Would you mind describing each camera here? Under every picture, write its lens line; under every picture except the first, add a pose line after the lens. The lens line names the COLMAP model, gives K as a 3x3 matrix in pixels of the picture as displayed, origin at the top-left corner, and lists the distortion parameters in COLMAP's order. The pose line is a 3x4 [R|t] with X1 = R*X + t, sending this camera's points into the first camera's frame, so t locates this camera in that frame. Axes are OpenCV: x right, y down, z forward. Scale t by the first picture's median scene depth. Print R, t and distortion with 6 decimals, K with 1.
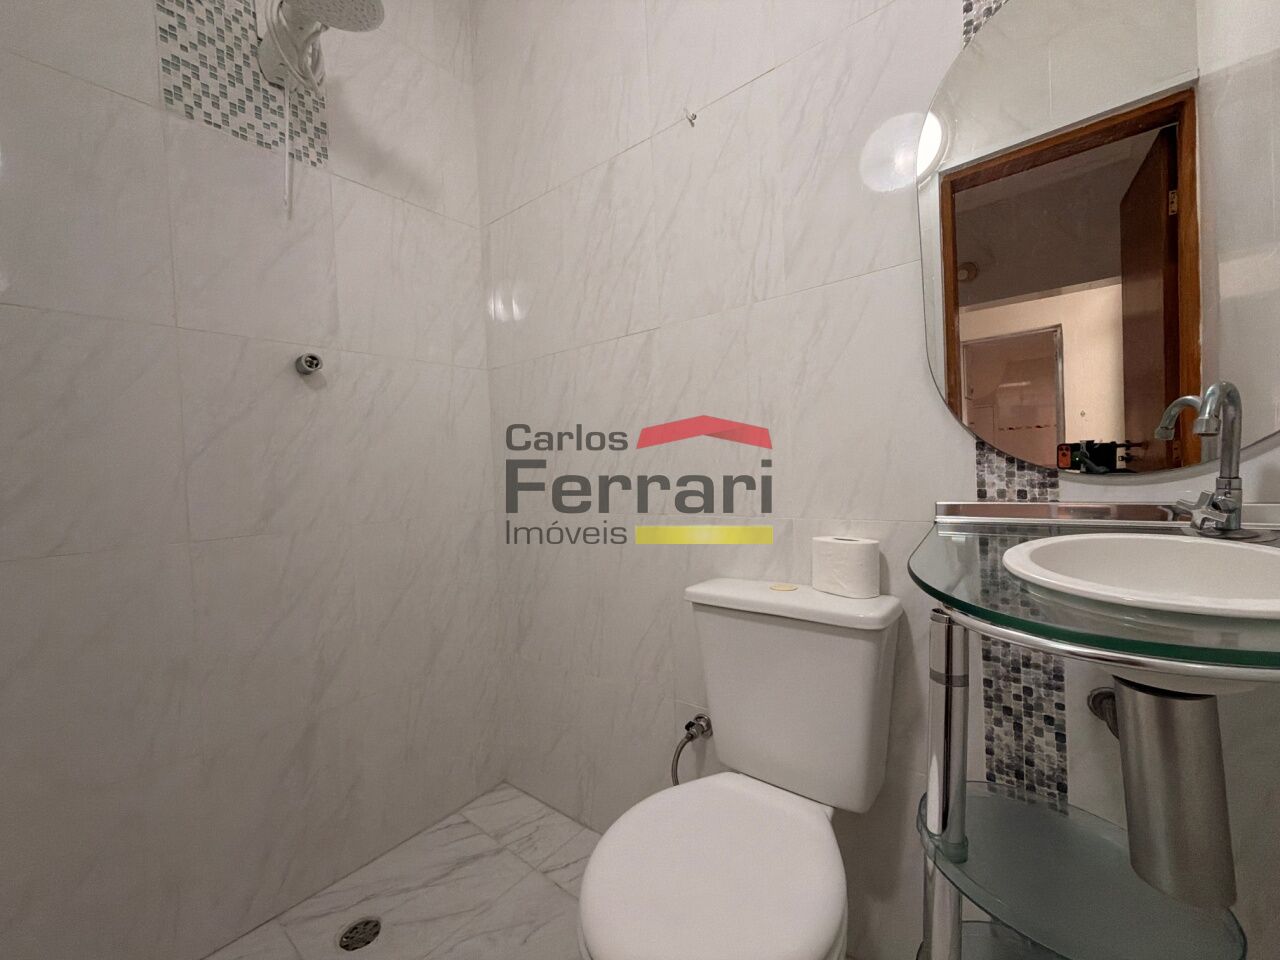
lens RADIAL K [[505.4, 0, 640.5], [0, 505.4, 478.3], [0, 0, 1]] dist [-0.001477, 0.000125]
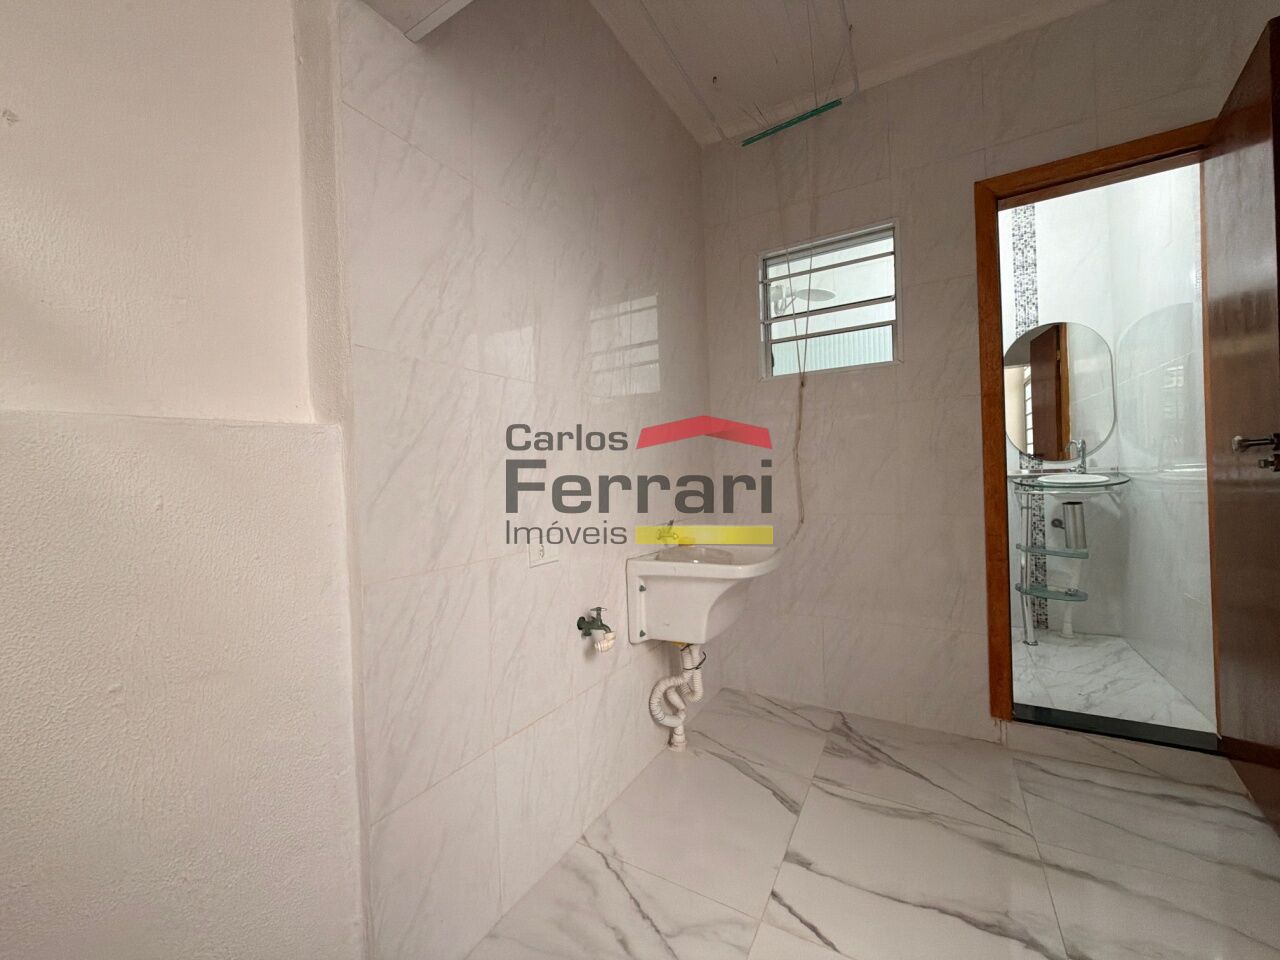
lens RADIAL K [[505.4, 0, 639.3], [0, 505.4, 484.9], [0, 0, 1]] dist [-0.001477, 0.000125]
pose [[0.987603, -0.008620, 0.156737, -2.562491], [0.009547, 0.999941, -0.005164, 0.151112], [-0.156683, 0.006597, 0.987627, -2.094190]]
